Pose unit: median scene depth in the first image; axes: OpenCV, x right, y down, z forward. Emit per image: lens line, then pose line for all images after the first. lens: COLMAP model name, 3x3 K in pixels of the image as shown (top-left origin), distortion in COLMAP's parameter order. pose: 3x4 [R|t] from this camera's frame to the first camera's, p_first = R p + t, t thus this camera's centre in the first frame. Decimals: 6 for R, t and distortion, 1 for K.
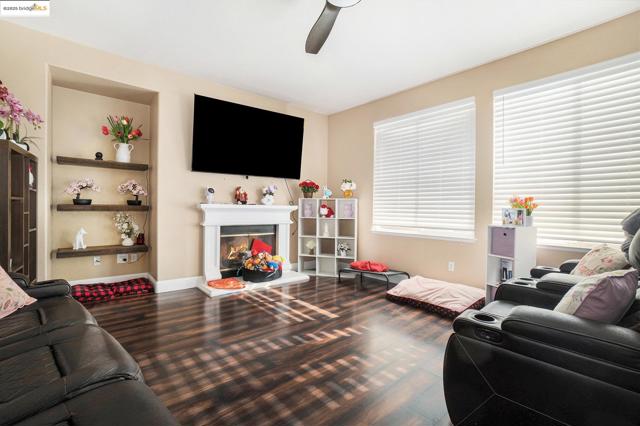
lens RADIAL K [[291.6, 0, 335.5], [0, 291.6, 211.4], [0, 0, 1]] dist [-0.023890, 0.000294]
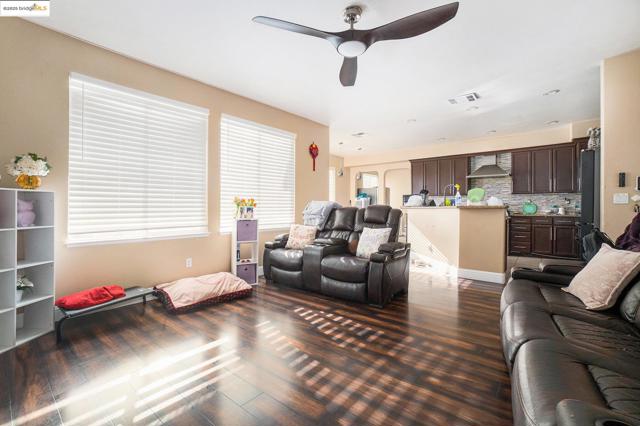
lens RADIAL K [[282.6, 0, 314.5], [0, 282.6, 209.1], [0, 0, 1]] dist [-0.027002, 0.001015]
pose [[-0.117998, -0.014956, 0.992901, -0.914586], [0.012833, 0.999780, 0.016585, -0.018087], [-0.992931, 0.014699, -0.117781, 0.949660]]
